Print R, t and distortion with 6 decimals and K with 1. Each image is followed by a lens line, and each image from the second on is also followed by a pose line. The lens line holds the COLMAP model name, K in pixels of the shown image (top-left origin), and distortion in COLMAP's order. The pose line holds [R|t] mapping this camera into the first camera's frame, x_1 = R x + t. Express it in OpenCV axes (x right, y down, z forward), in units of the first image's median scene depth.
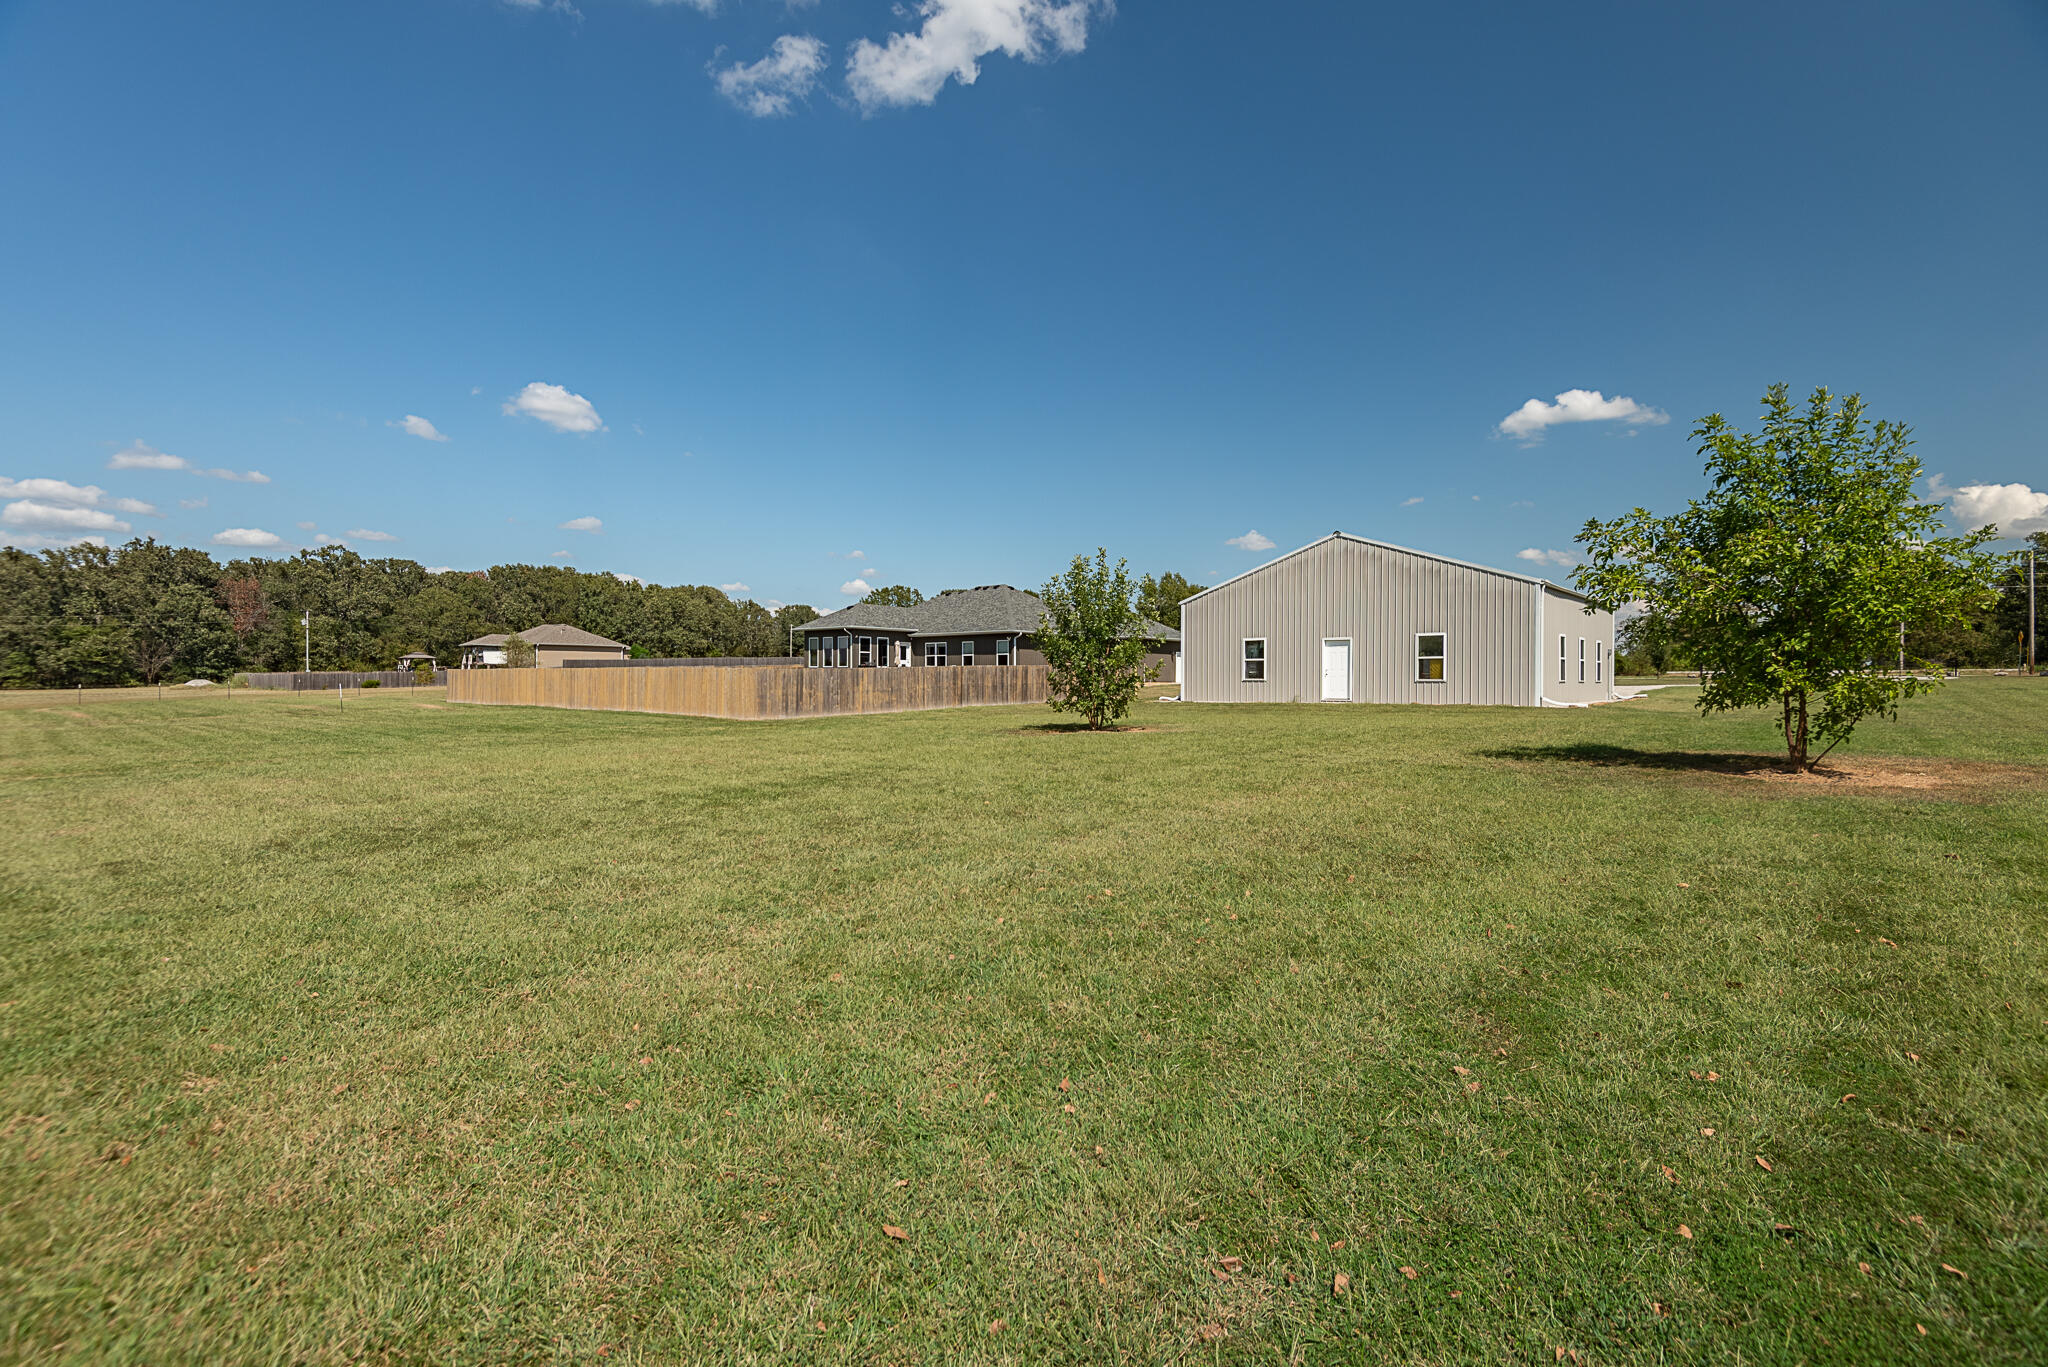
lens RADIAL K [[950.8, 0, 1011.5], [0, 950.8, 681.1], [0, 0, 1]] dist [0.037953, -0.025812]
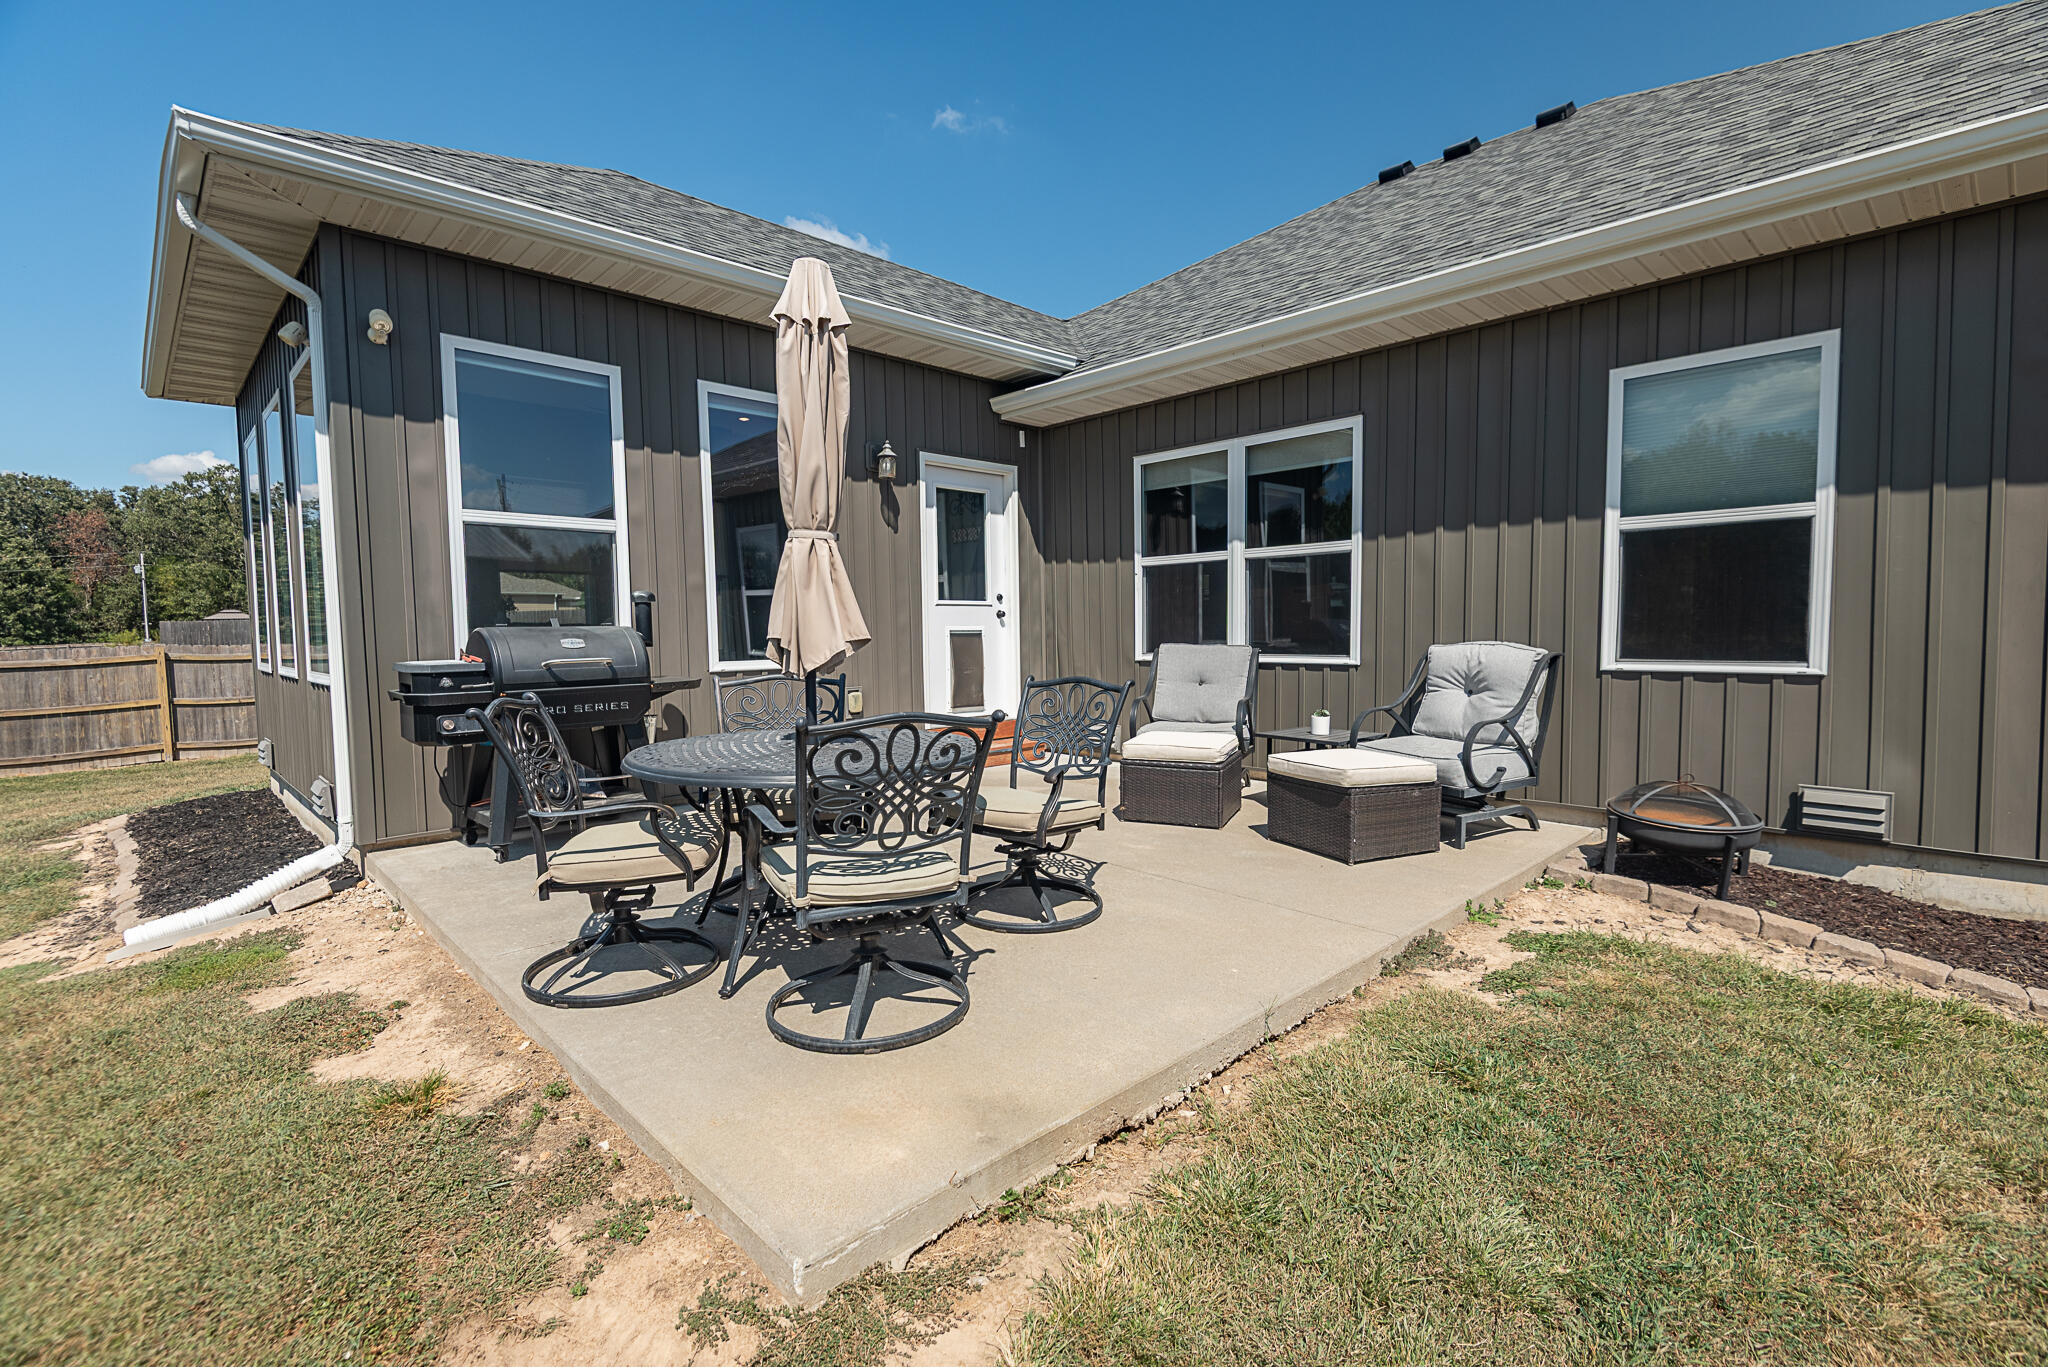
lens RADIAL K [[950.8, 0, 1011.5], [0, 950.8, 681.1], [0, 0, 1]] dist [0.037953, -0.025812]
pose [[0.994625, -0.012248, -0.102818, -0.093943], [0.017976, 0.998326, 0.054965, -0.018148], [0.101972, -0.056517, 0.993180, 0.871107]]
